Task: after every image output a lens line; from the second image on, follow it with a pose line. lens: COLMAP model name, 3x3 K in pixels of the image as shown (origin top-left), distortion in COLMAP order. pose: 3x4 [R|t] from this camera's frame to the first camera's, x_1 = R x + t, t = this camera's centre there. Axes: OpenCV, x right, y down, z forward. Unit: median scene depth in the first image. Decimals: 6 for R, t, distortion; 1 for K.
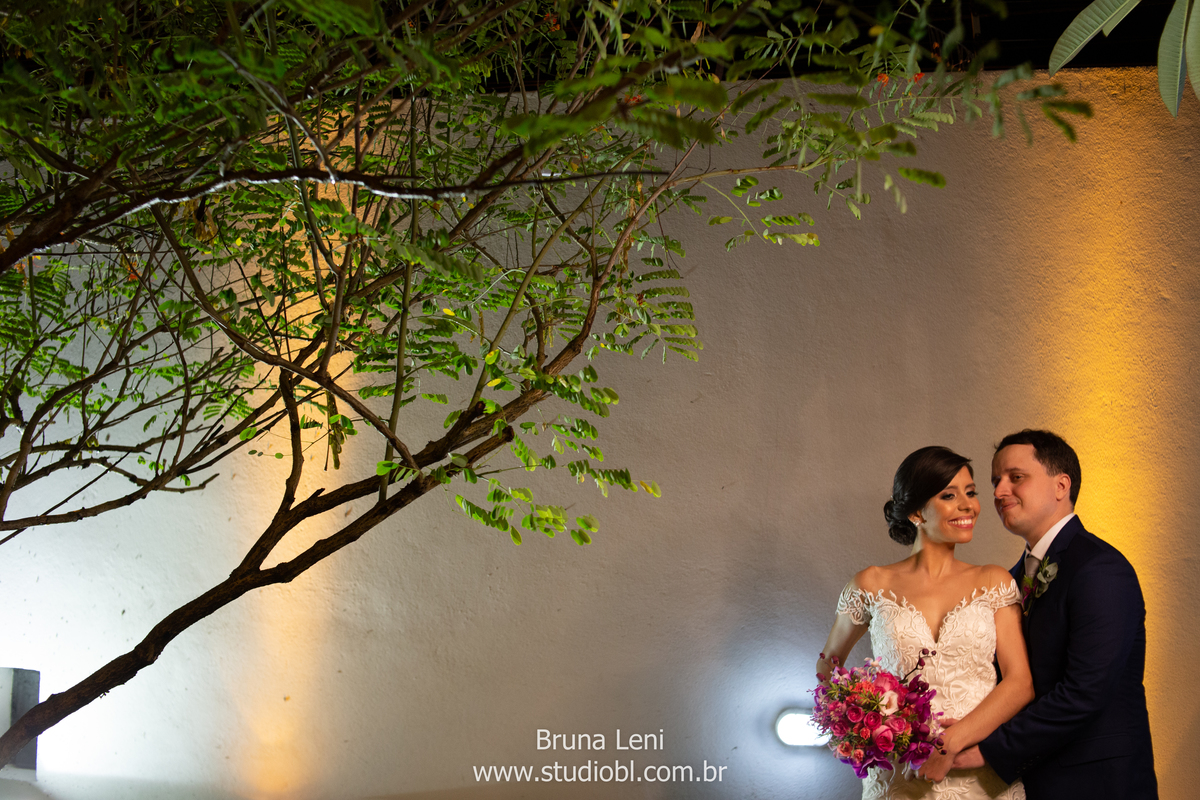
lens RADIAL K [[1173.1, 0, 600.0], [0, 1173.1, 400.0], [0, 0, 1]] dist [-0.132129, 0.041131]
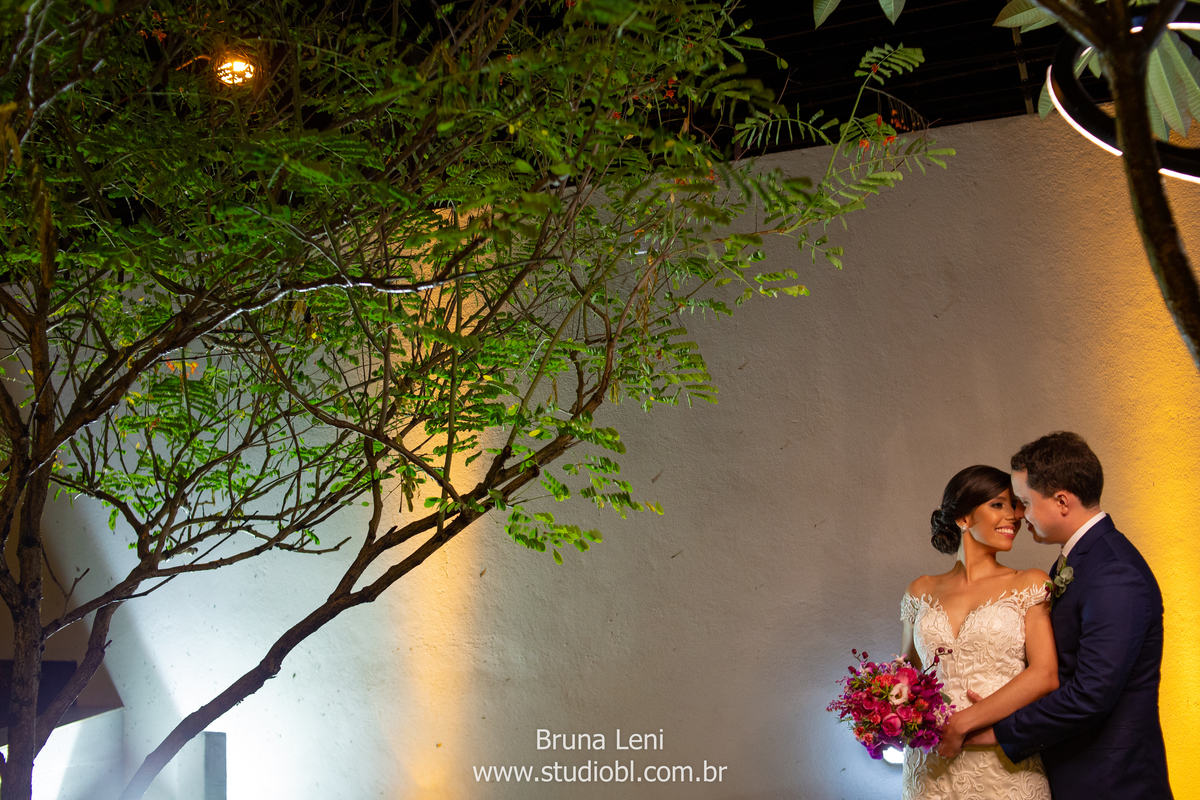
lens RADIAL K [[1202.8, 0, 599.5], [0, 1202.8, 407.7], [0, 0, 1]] dist [-0.128870, -0.006006]
pose [[0.983250, -0.081483, -0.163035, 0.151025], [0.071730, 0.995314, -0.064848, 0.037161], [0.167555, 0.052068, 0.984487, -0.181426]]
